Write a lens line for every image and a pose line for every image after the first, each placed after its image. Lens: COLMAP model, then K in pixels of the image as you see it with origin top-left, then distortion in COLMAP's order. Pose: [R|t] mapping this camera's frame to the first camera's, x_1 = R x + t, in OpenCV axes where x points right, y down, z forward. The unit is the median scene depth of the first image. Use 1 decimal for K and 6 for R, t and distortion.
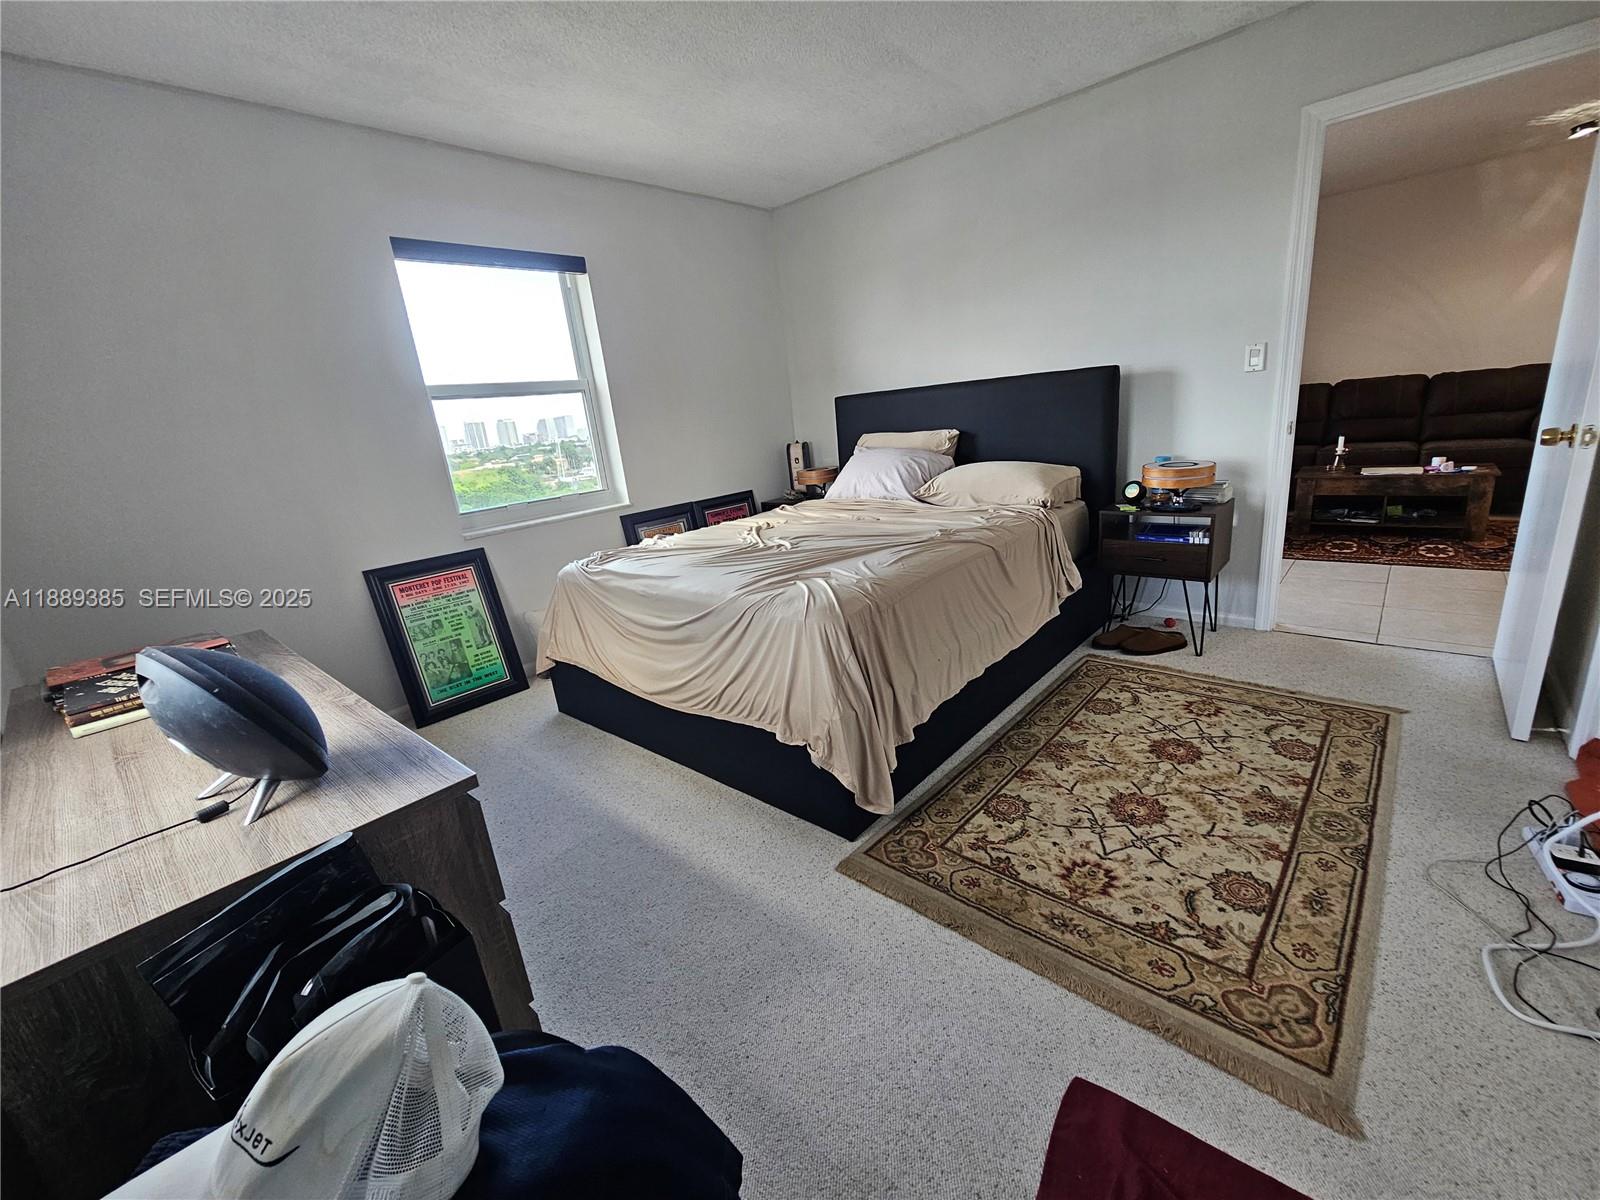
lens RADIAL K [[656.4, 0, 807.2], [0, 656.4, 603.7], [0, 0, 1]] dist [-0.003055, 0.000909]
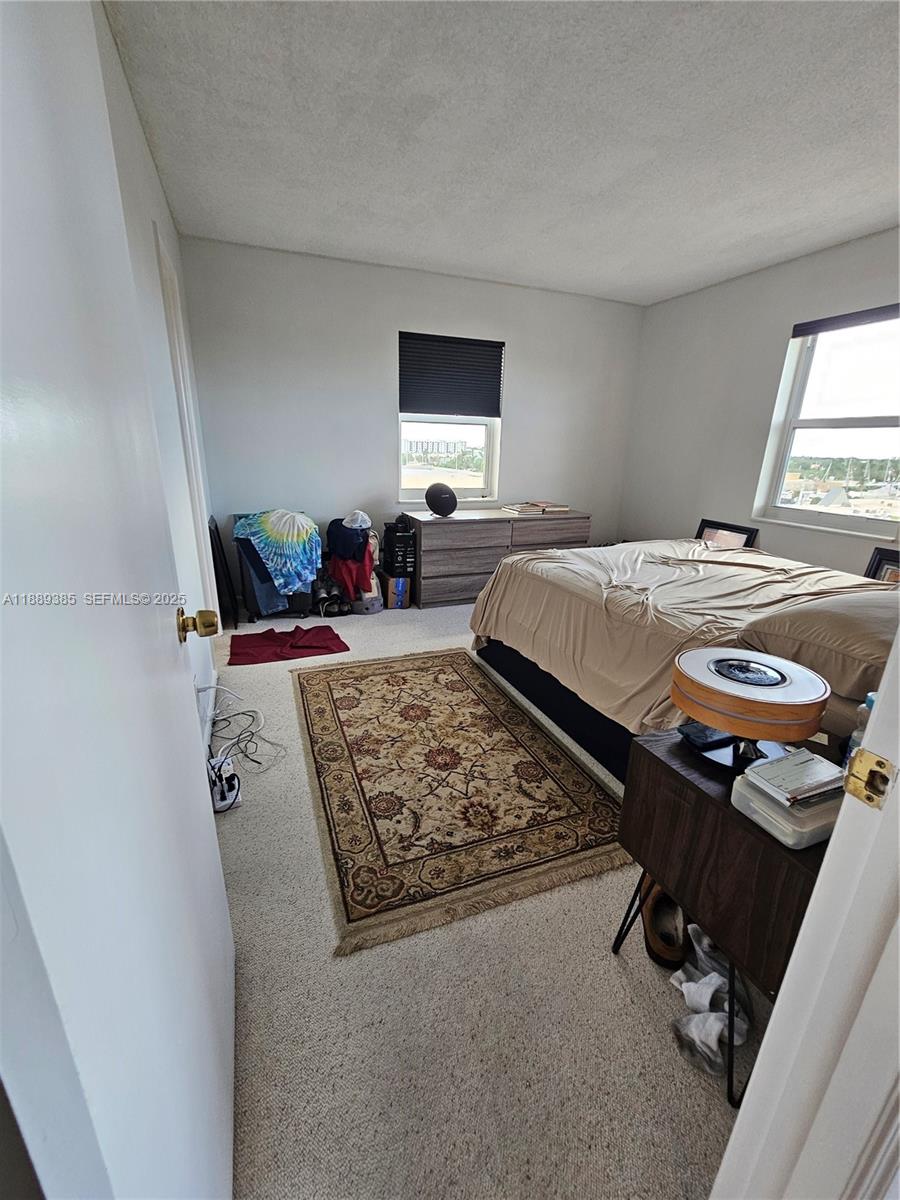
lens RADIAL K [[492.3, 0, 447.8], [0, 492.3, 604.1], [0, 0, 1]] dist [-0.003055, 0.000909]
pose [[-0.446667, 0.356277, -0.820704, 1.380430], [-0.233466, 0.839102, 0.491327, -0.556848], [0.863702, 0.411066, -0.291621, 1.301424]]
